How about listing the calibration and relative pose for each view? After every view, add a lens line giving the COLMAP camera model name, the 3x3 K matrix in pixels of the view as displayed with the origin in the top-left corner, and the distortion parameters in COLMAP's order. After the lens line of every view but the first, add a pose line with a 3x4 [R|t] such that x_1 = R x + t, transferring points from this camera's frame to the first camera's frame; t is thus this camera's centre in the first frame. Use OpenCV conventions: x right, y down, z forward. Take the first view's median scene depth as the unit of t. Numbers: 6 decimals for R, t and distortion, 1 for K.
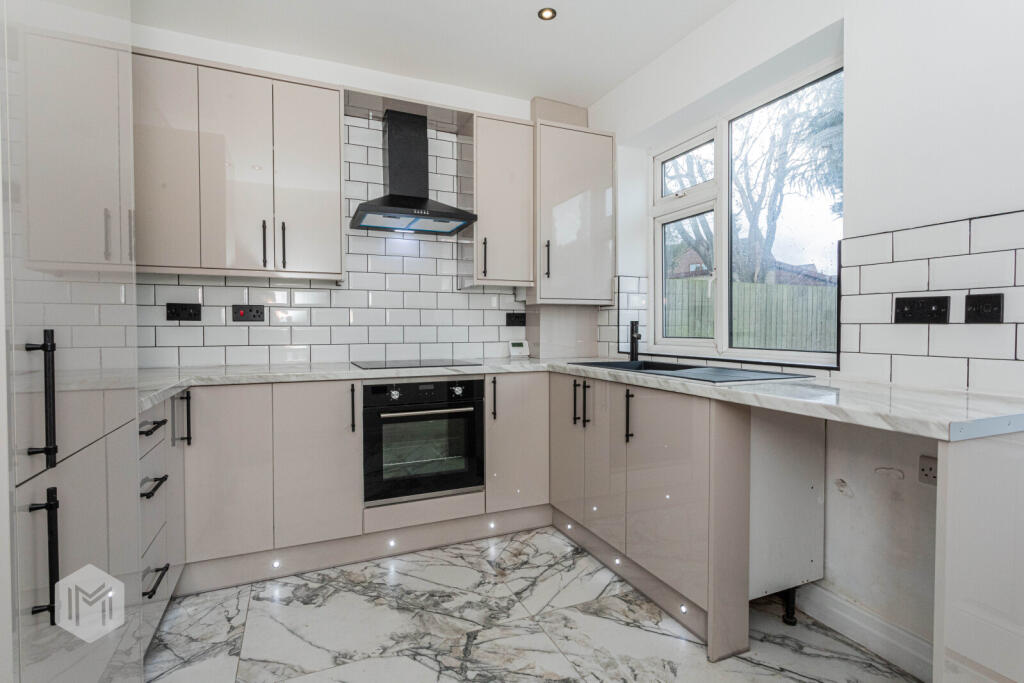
lens RADIAL K [[498.1, 0, 512.0], [0, 498.1, 341.5], [0, 0, 1]] dist [0.000979, 0.000485]
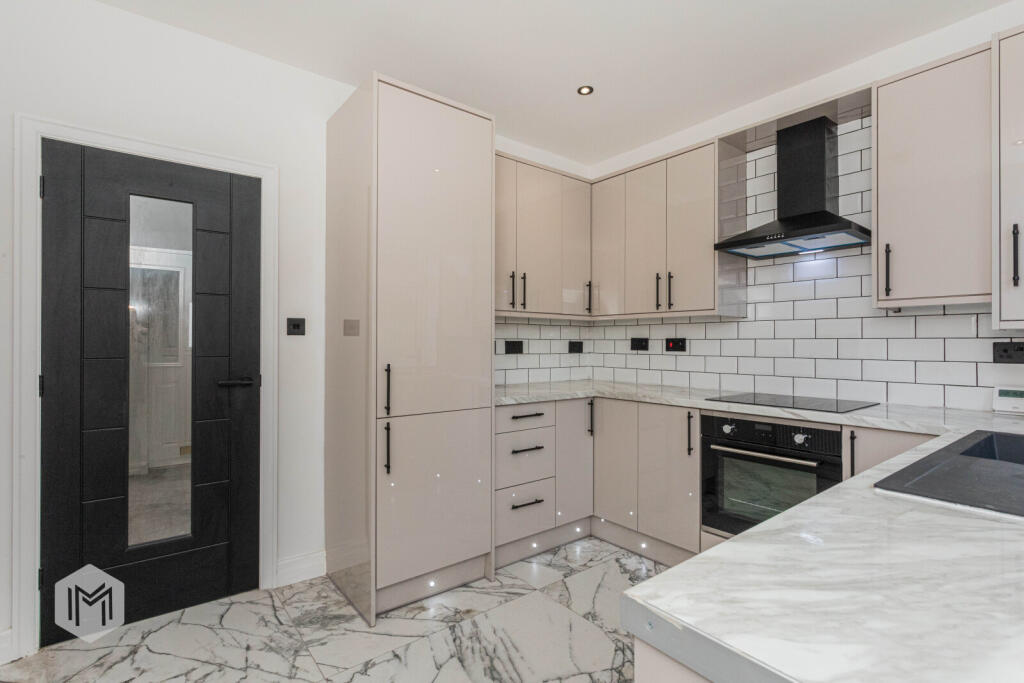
lens RADIAL K [[498.1, 0, 512.0], [0, 498.1, 341.5], [0, 0, 1]] dist [0.000979, 0.000485]
pose [[0.237497, 0.000899, -0.971388, 0.615083], [-0.030777, 0.999504, -0.006600, -0.046946], [0.970901, 0.031464, 0.237407, 0.329085]]
